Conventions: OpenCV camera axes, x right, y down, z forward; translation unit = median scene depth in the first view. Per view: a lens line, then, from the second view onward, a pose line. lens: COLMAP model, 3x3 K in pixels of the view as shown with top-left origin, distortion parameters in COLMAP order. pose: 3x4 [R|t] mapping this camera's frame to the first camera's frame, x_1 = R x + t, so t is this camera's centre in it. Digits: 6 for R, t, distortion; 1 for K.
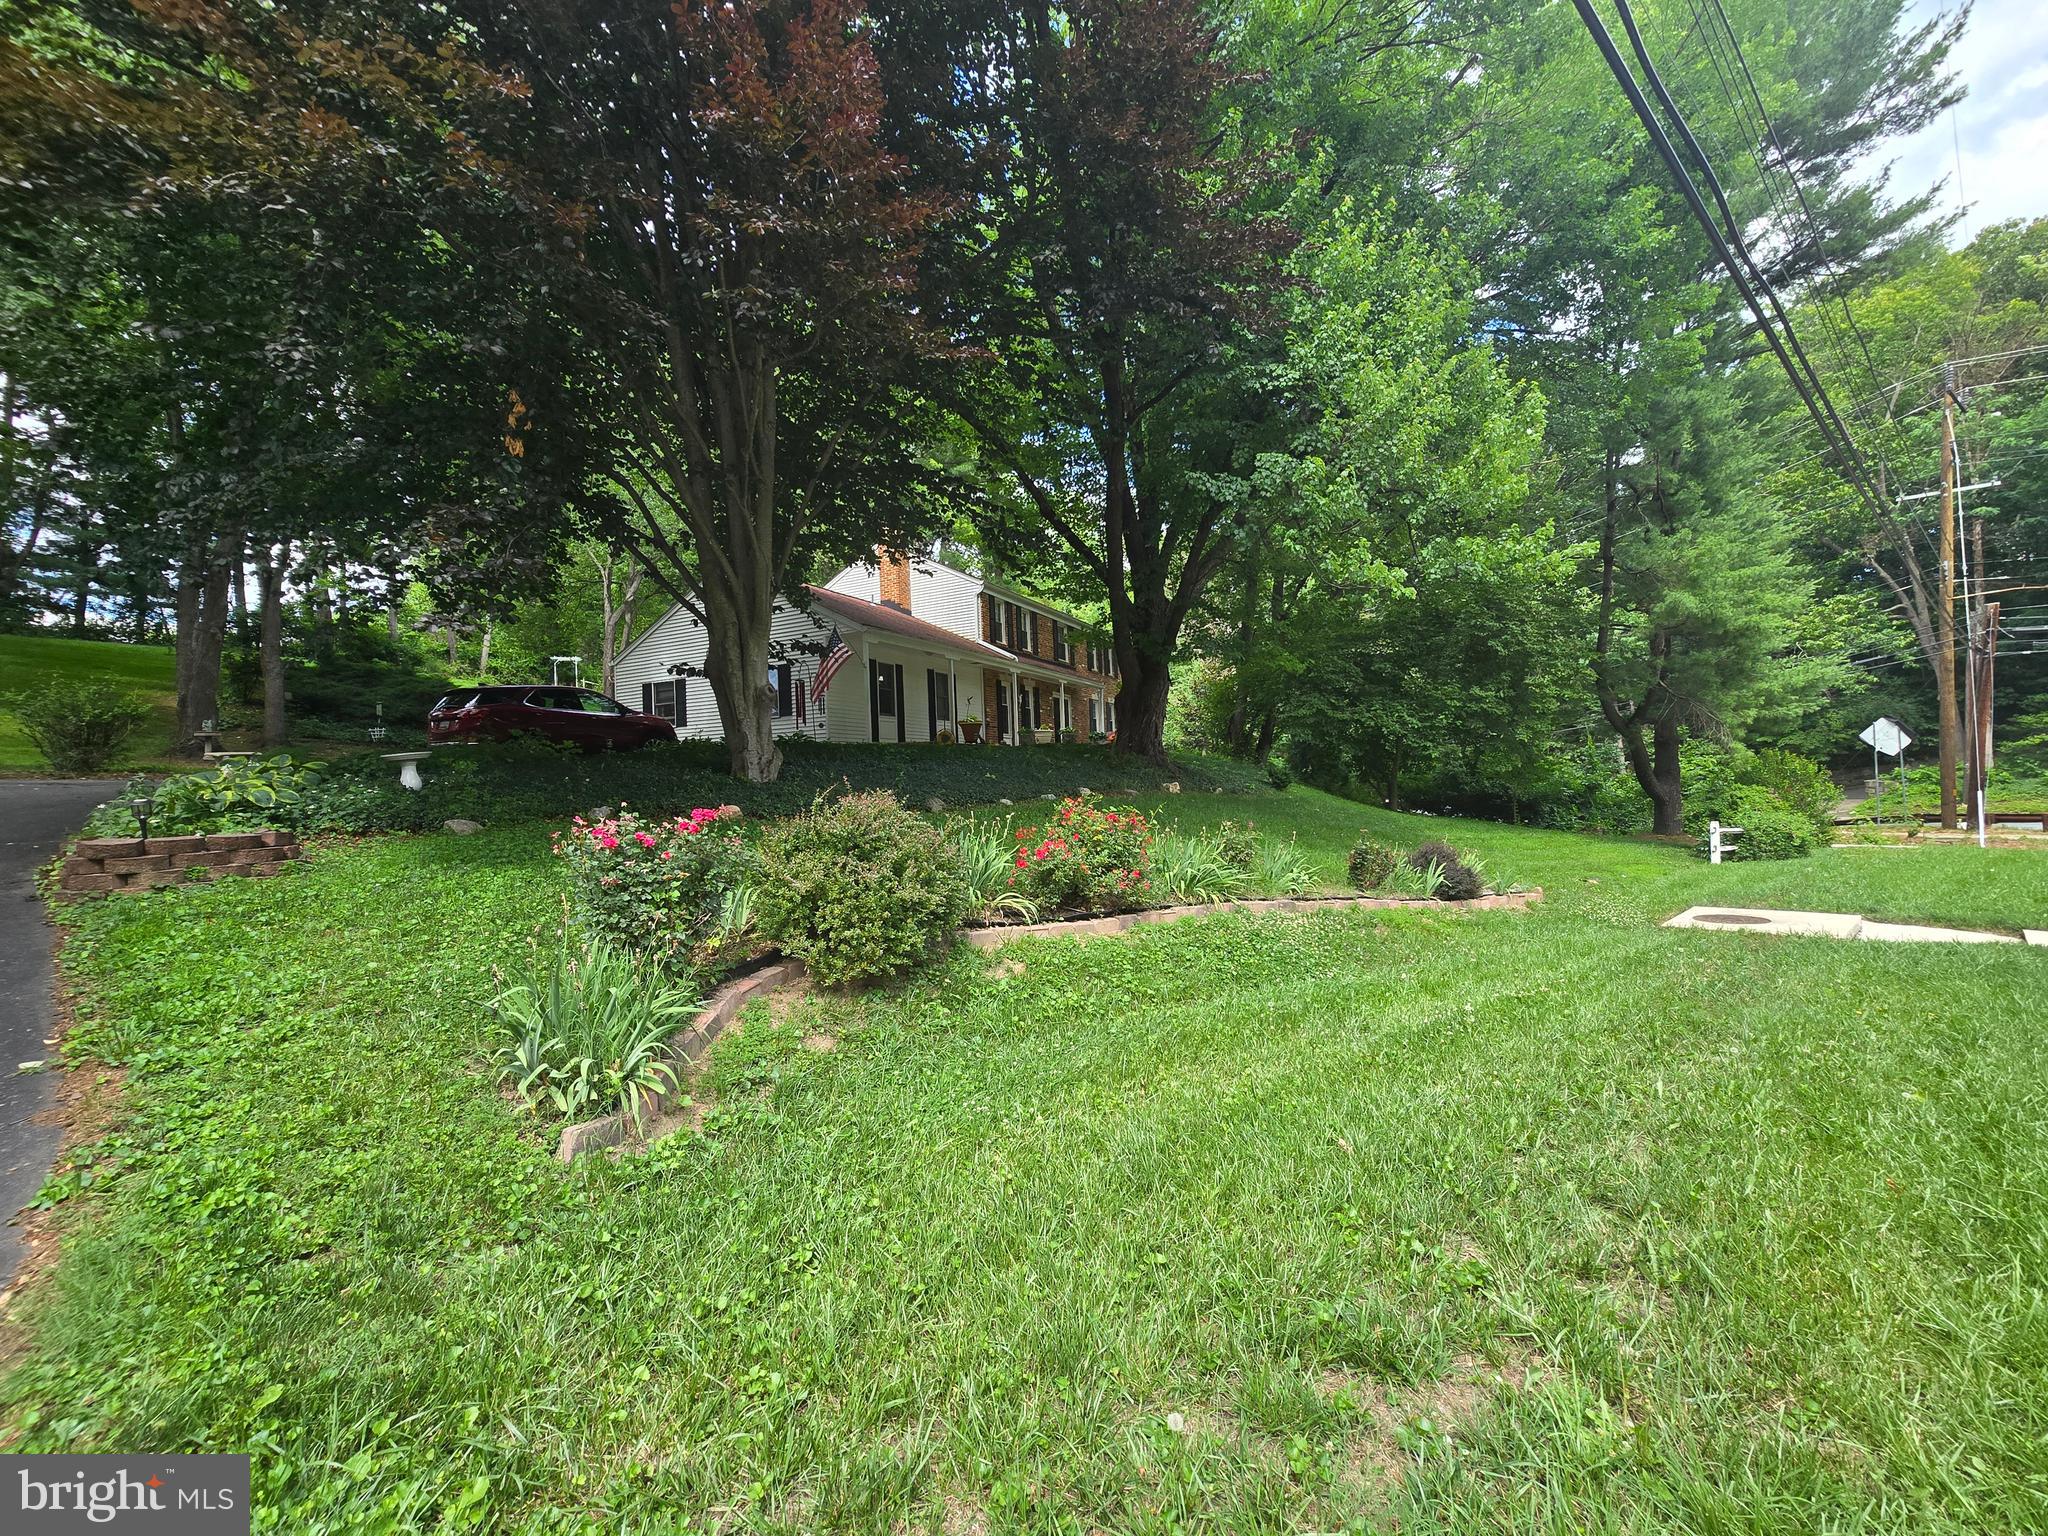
lens RADIAL K [[829.6, 0, 1024.0], [0, 829.6, 768.0], [0, 0, 1]] dist [-0.012661, -0.000029]
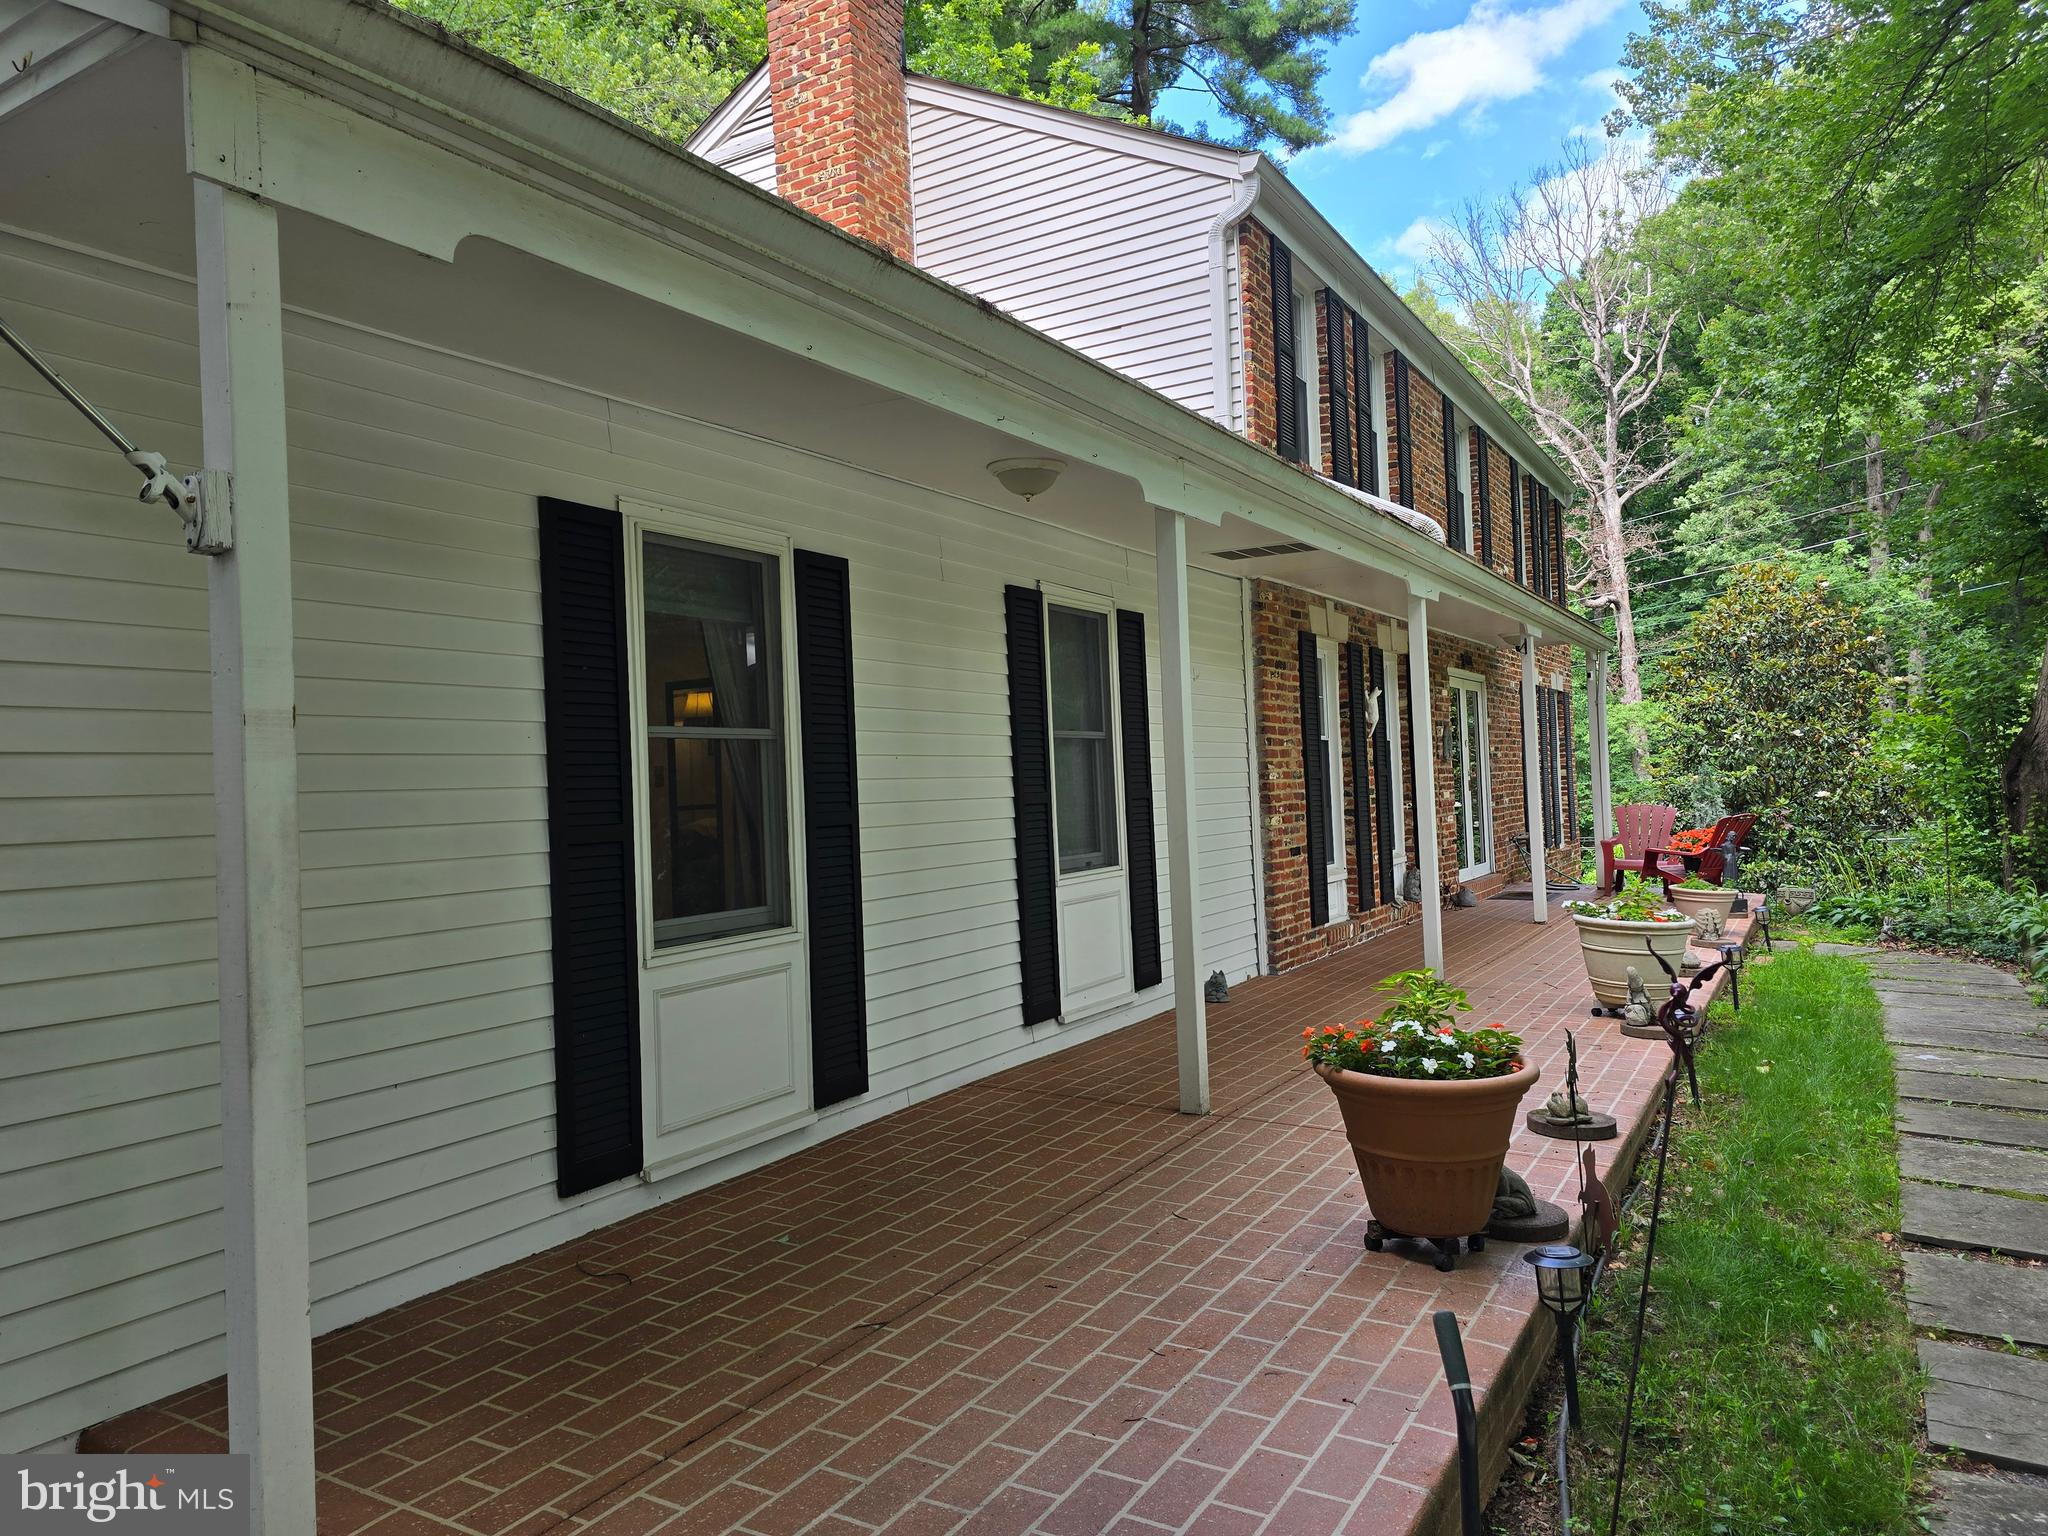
lens RADIAL K [[1373.9, 0, 1023.8], [0, 1373.9, 715.1], [0, 0, 1]] dist [0.066216, -0.063715]
pose [[0.998400, 0.007028, -0.056107, -0.310444], [-0.007903, 0.999850, -0.015385, -0.285437], [0.055991, 0.015804, 0.998306, 2.315923]]
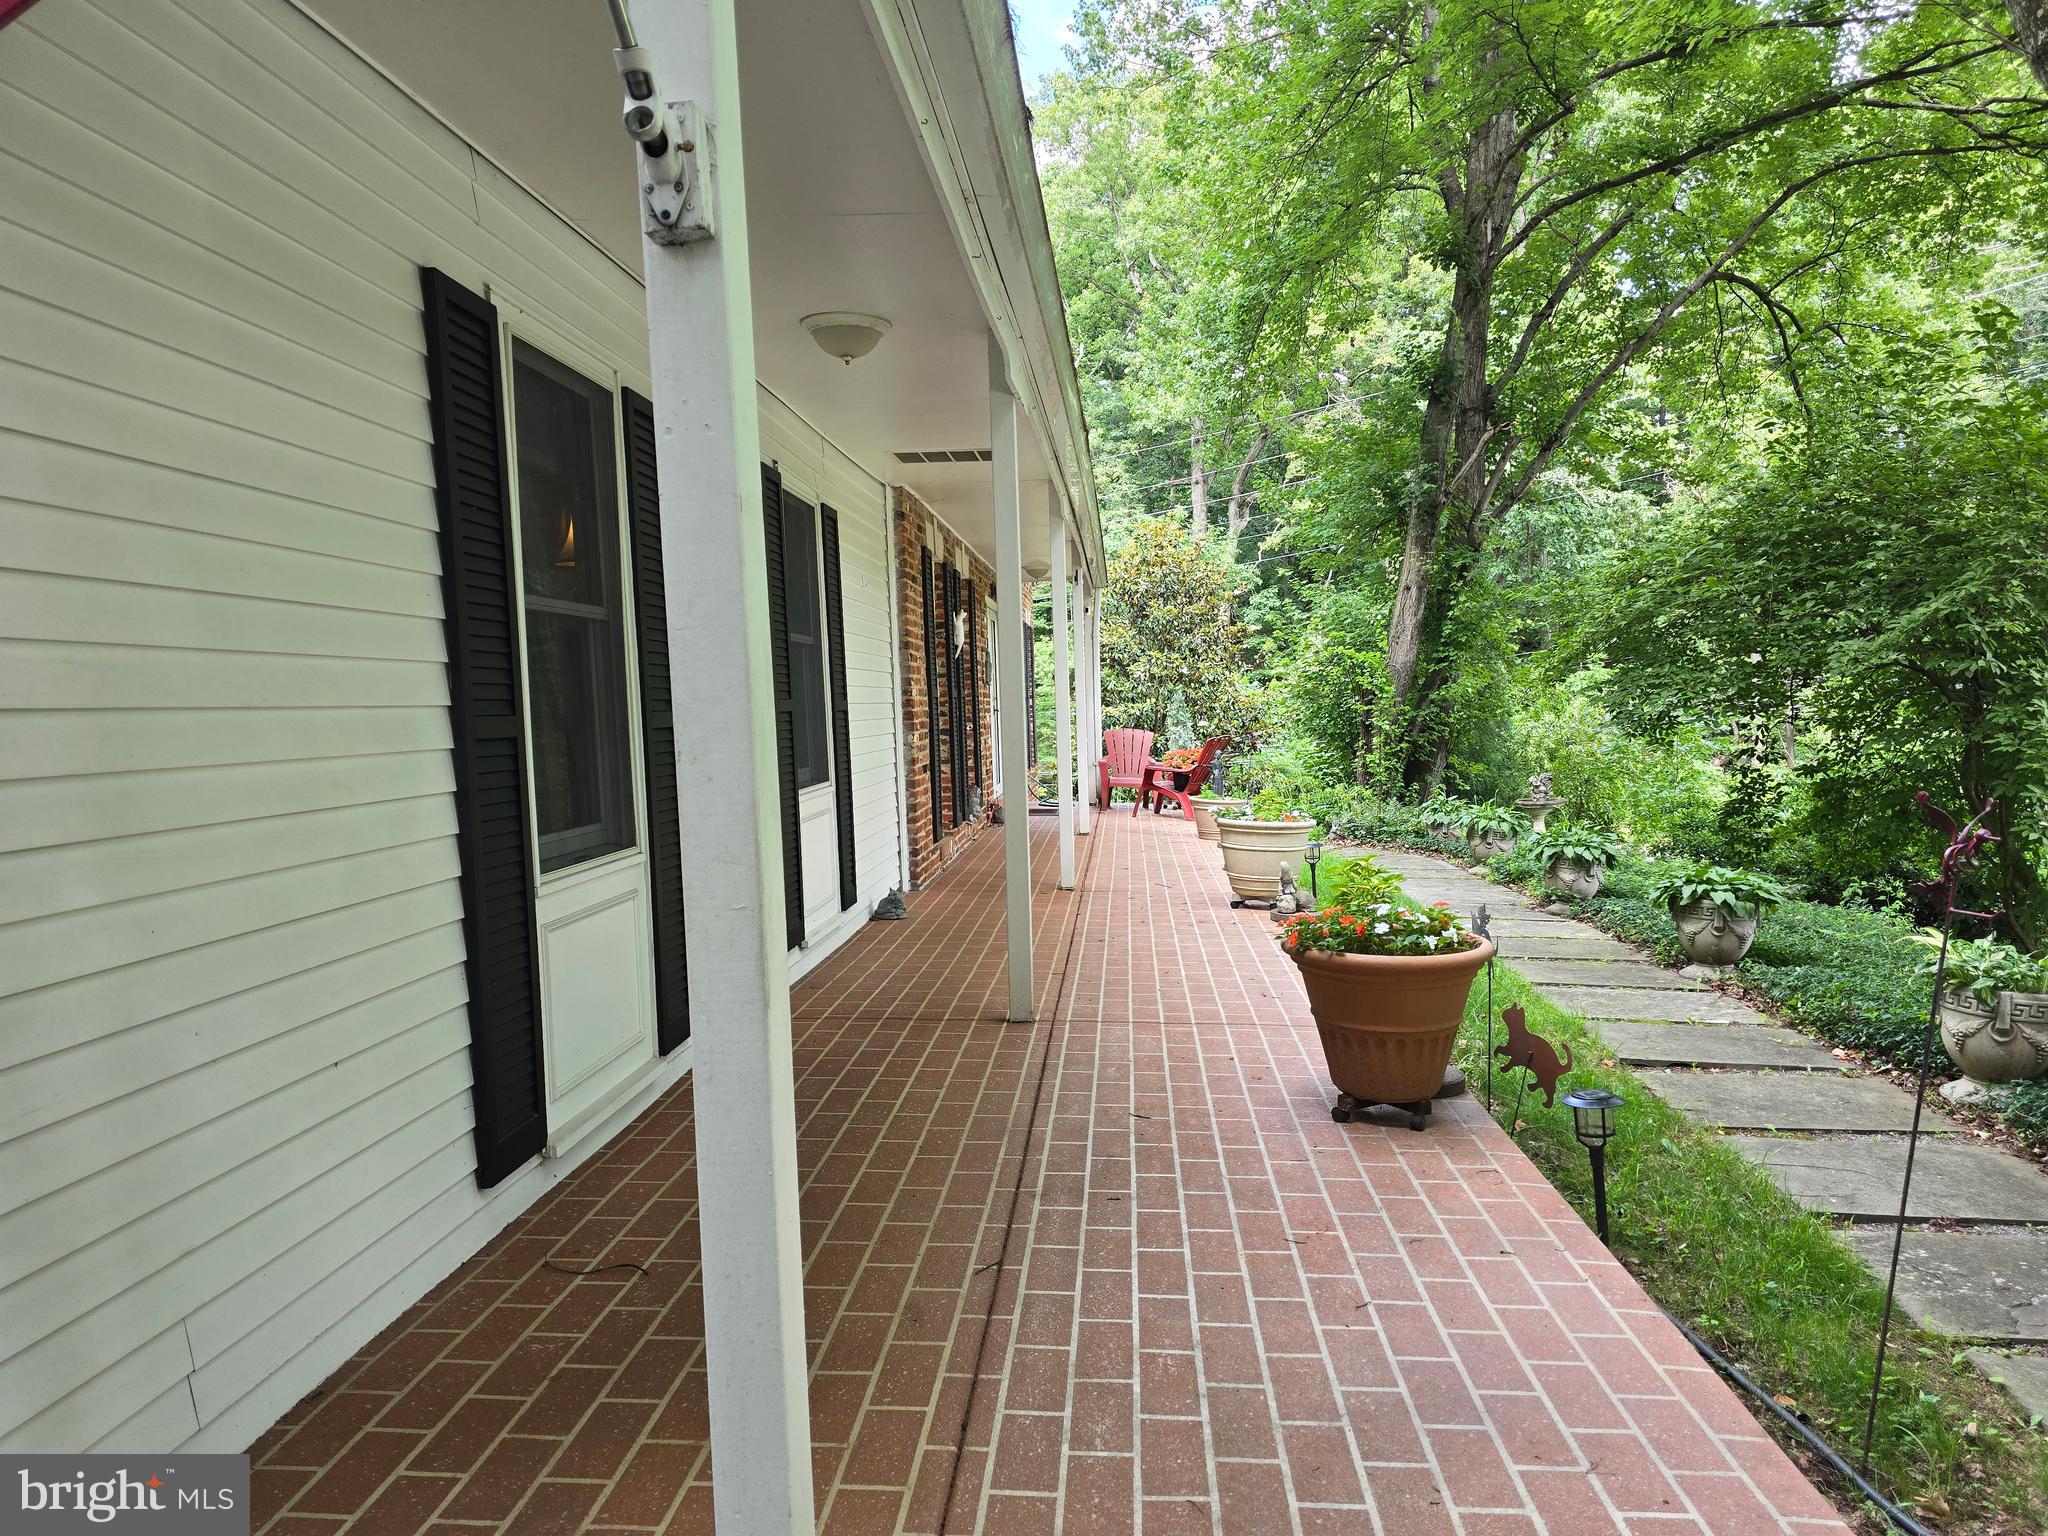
lens RADIAL K [[1367.3, 0, 1024.0], [0, 1367.3, 768.0], [0, 0, 1]] dist [0.079543, -0.104450]
pose [[0.920131, 0.001598, 0.391607, -0.540214], [-0.027860, 0.997725, 0.061389, -0.261601], [-0.390618, -0.067396, 0.918082, 2.410143]]
